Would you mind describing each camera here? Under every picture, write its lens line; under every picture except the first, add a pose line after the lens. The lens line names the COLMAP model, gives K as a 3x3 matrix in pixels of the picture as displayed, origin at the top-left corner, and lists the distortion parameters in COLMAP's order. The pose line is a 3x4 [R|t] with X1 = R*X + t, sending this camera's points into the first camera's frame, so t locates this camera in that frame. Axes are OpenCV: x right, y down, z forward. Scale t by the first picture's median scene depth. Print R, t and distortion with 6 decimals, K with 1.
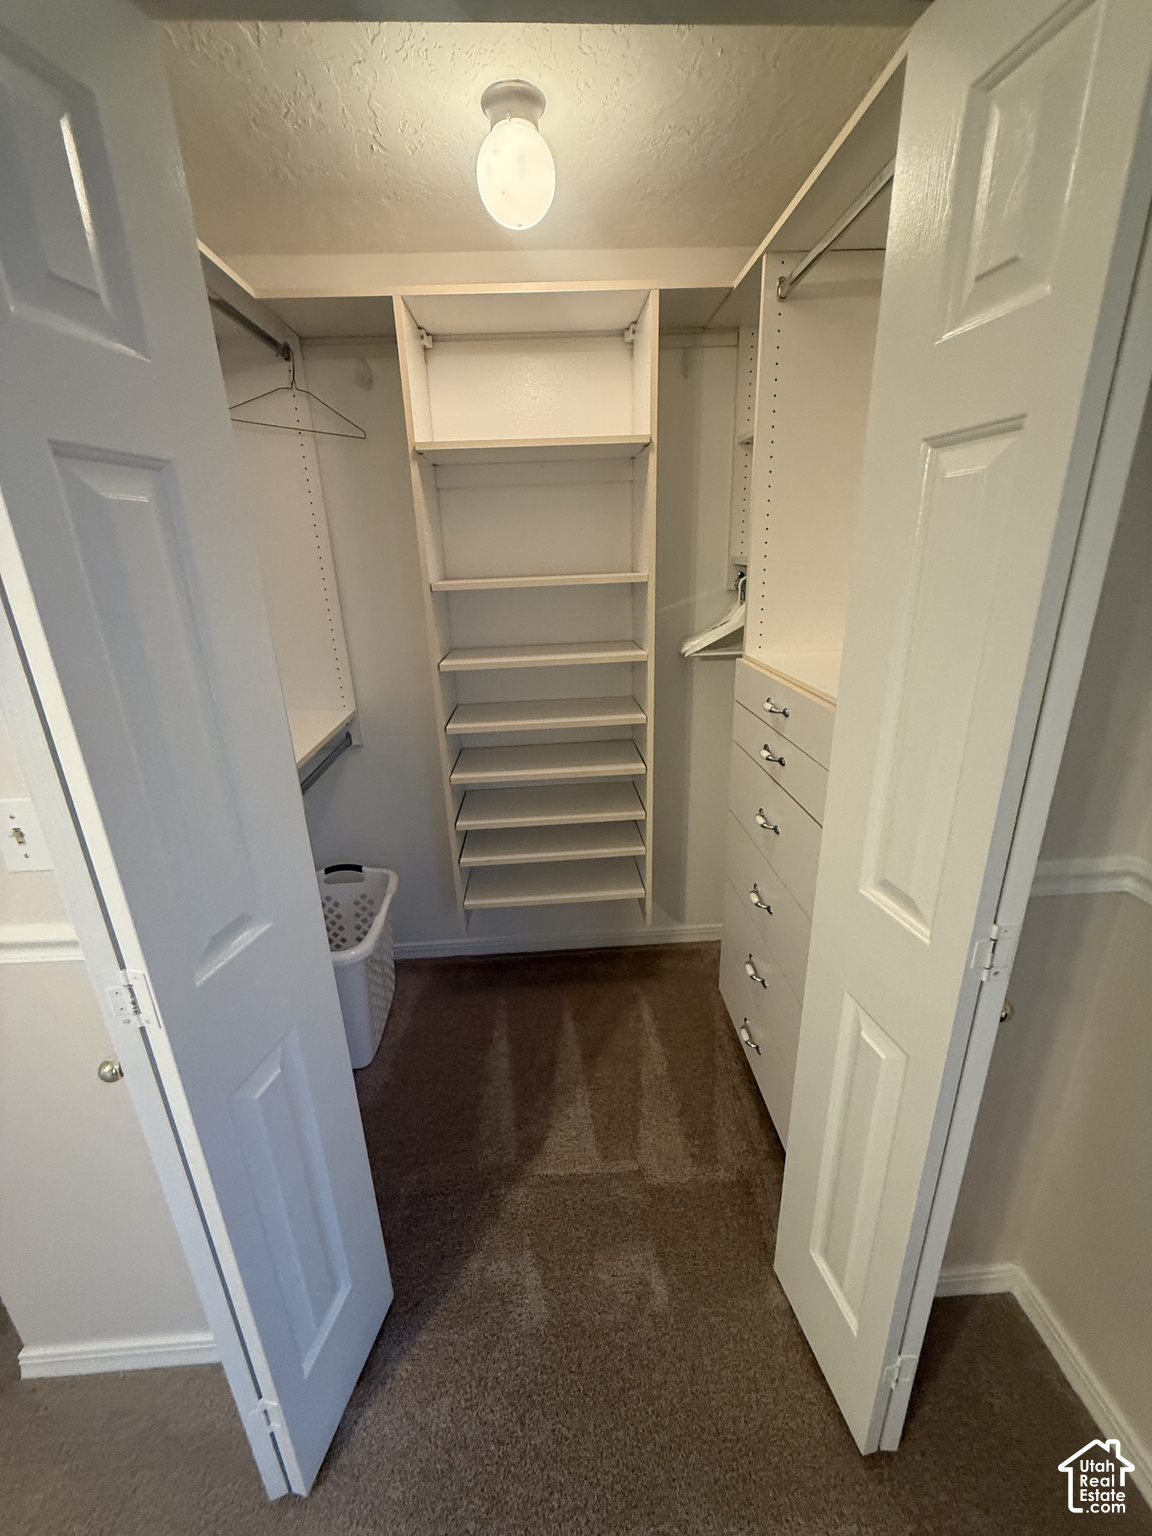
lens RADIAL K [[617.0, 0, 574.1], [0, 617.0, 766.4], [0, 0, 1]] dist [-0.003330, 0.000914]
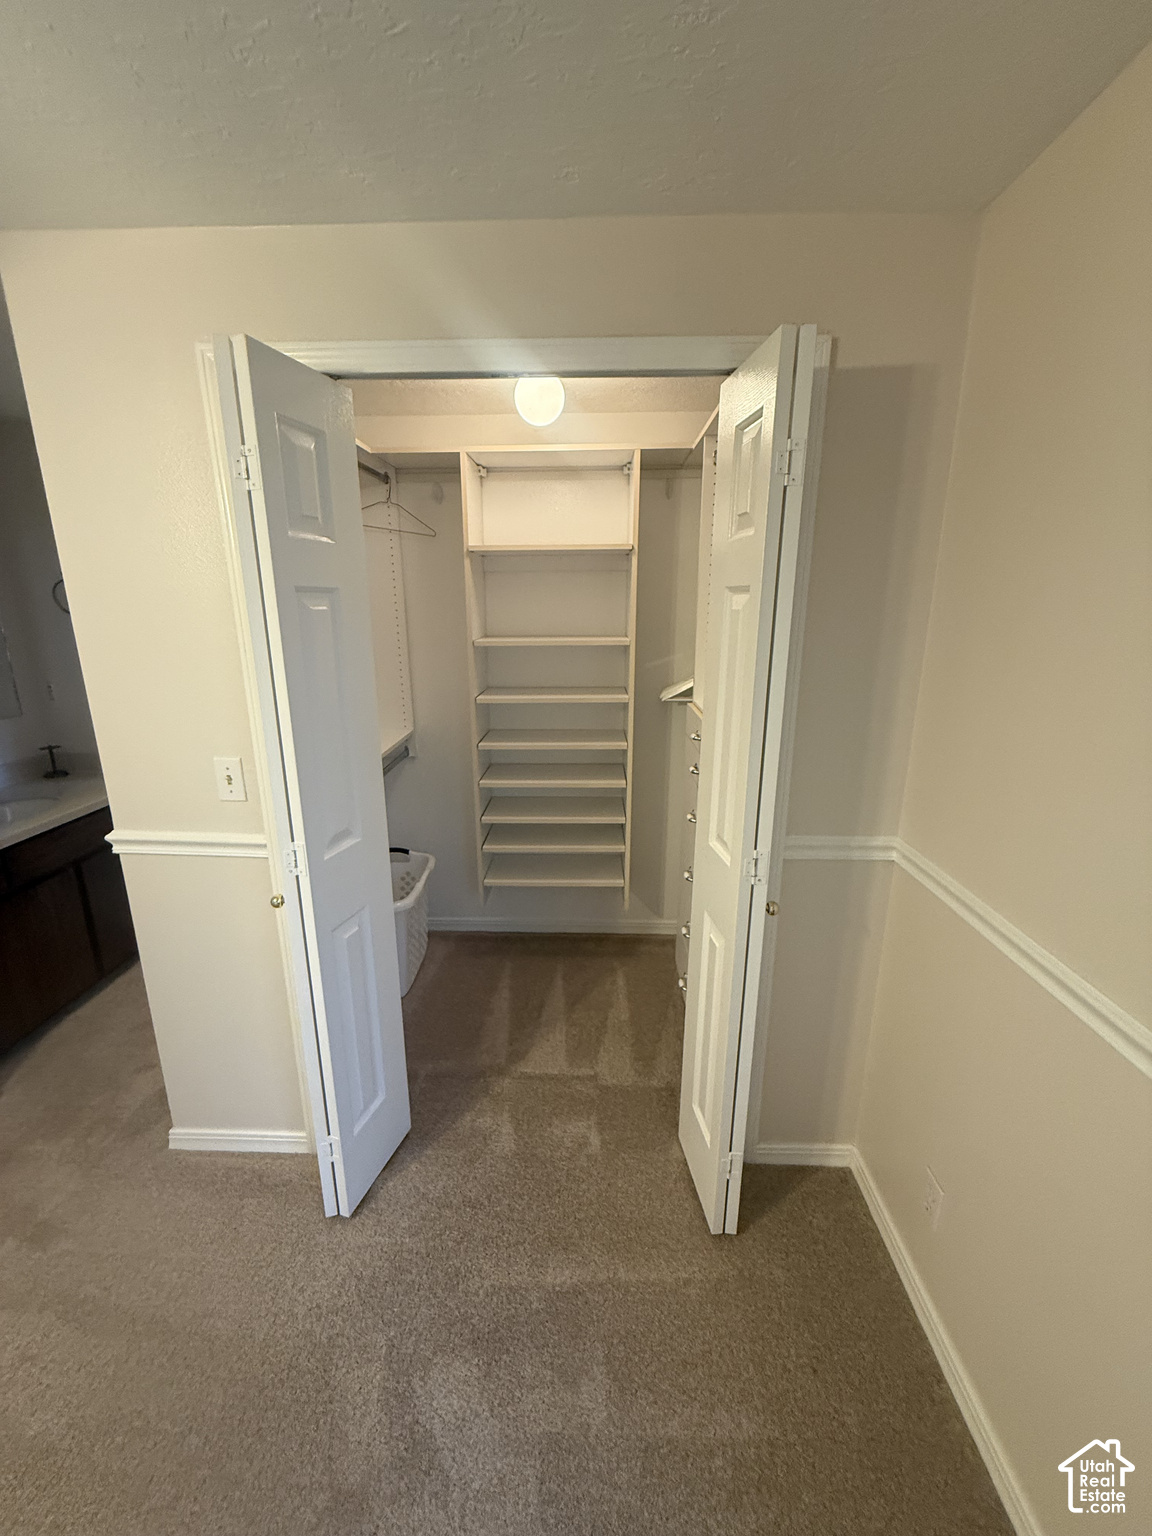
lens RADIAL K [[617.0, 0, 574.2], [0, 617.0, 766.8], [0, 0, 1]] dist [-0.003330, 0.000914]
pose [[0.995814, 0.052859, -0.074572, 0.116633], [-0.057821, 0.996140, -0.066040, 0.068757], [0.070793, 0.070075, 0.995027, -0.362696]]
